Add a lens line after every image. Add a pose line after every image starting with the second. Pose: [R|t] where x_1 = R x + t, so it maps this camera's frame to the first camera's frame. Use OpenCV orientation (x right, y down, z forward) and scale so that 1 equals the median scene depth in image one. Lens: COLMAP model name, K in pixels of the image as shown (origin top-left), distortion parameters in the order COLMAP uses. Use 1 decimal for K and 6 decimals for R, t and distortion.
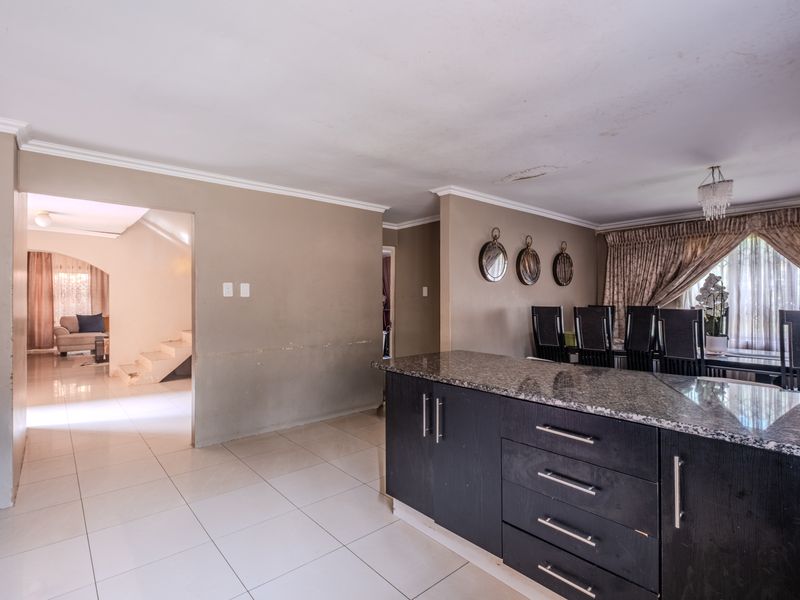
lens RADIAL K [[389.4, 0, 403.0], [0, 389.4, 298.7], [0, 0, 1]] dist [-0.006974, -0.003133]
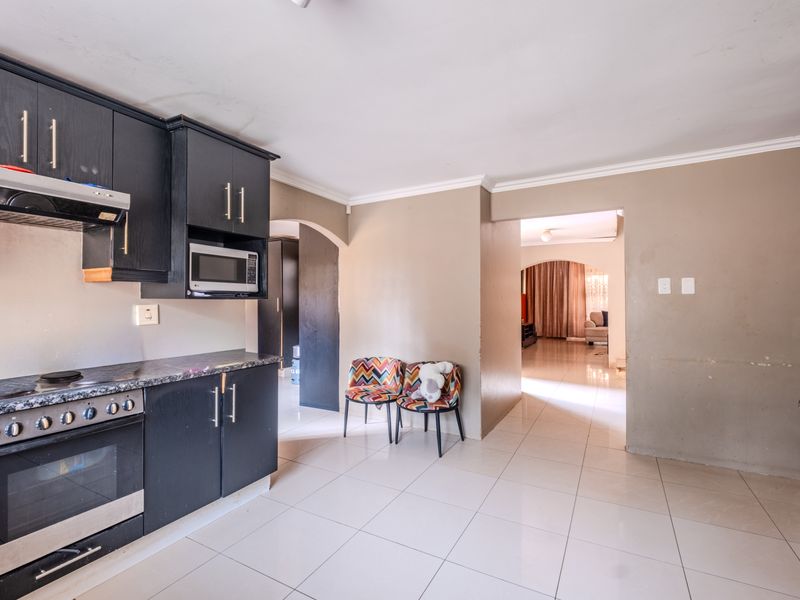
lens RADIAL K [[389.4, 0, 401.3], [0, 389.4, 300.9], [0, 0, 1]] dist [-0.006974, -0.003133]
pose [[0.332877, 0.001022, -0.942970, 0.087195], [0.010733, 0.999931, 0.004873, -0.000224], [0.942909, -0.011743, 0.332843, 0.072188]]
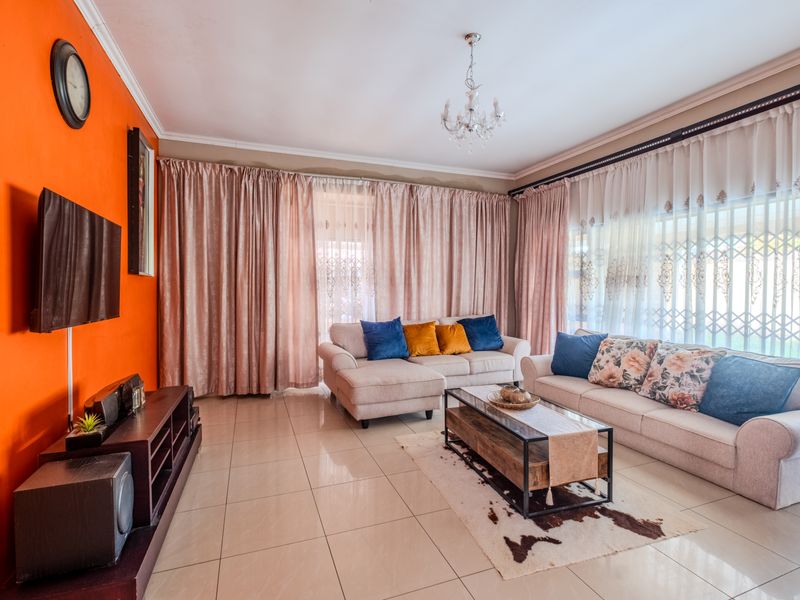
lens RADIAL K [[389.4, 0, 395.5], [0, 389.4, 298.7], [0, 0, 1]] dist [-0.006974, -0.003133]
pose [[0.933895, 0.011613, -0.357358, -0.984273], [-0.004170, 0.999758, 0.021591, 0.005426], [0.357523, -0.018674, 0.933718, 0.882090]]
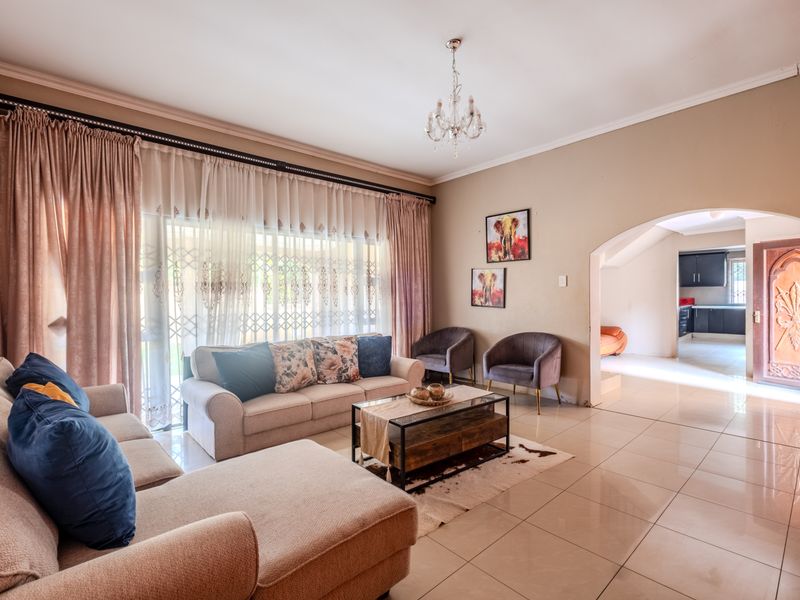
lens RADIAL K [[389.4, 0, 394.1], [0, 389.4, 293.9], [0, 0, 1]] dist [-0.006974, -0.003133]
pose [[-0.006728, 0.001254, 0.999977, -1.969006], [0.009478, 0.999954, -0.001190, -0.001124], [-0.999932, 0.009470, -0.006740, 1.856039]]
